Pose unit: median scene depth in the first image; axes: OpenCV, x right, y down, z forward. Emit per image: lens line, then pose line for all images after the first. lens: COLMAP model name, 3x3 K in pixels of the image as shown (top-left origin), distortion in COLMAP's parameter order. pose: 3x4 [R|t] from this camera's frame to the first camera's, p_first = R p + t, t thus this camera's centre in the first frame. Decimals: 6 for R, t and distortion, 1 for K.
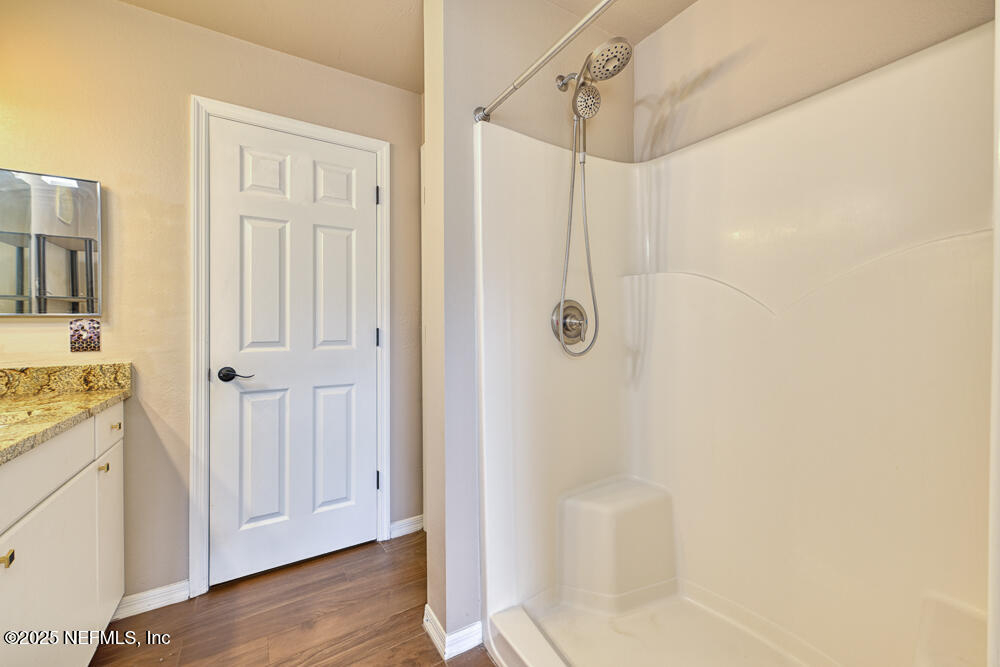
lens RADIAL K [[393.5, 0, 494.4], [0, 393.5, 333.6], [0, 0, 1]] dist [0.000879, 0.000102]
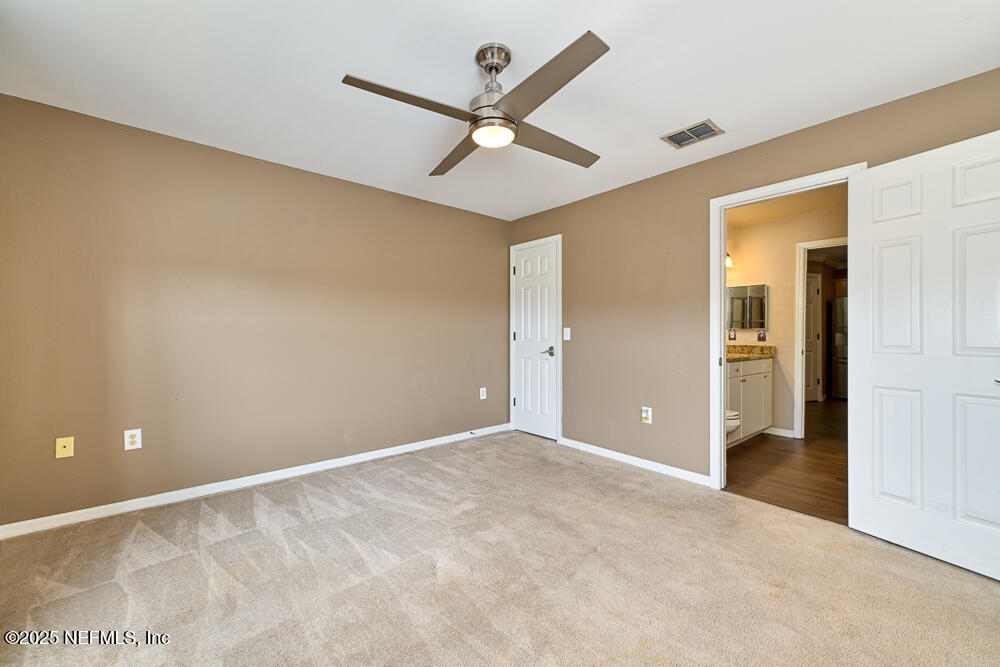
lens RADIAL K [[393.5, 0, 494.4], [0, 393.5, 333.6], [0, 0, 1]] dist [0.000879, 0.000102]
pose [[0.140274, -0.005542, -0.990097, 1.621049], [-0.021373, 0.999734, -0.008625, 0.055639], [0.989882, 0.022372, 0.140118, -1.415994]]
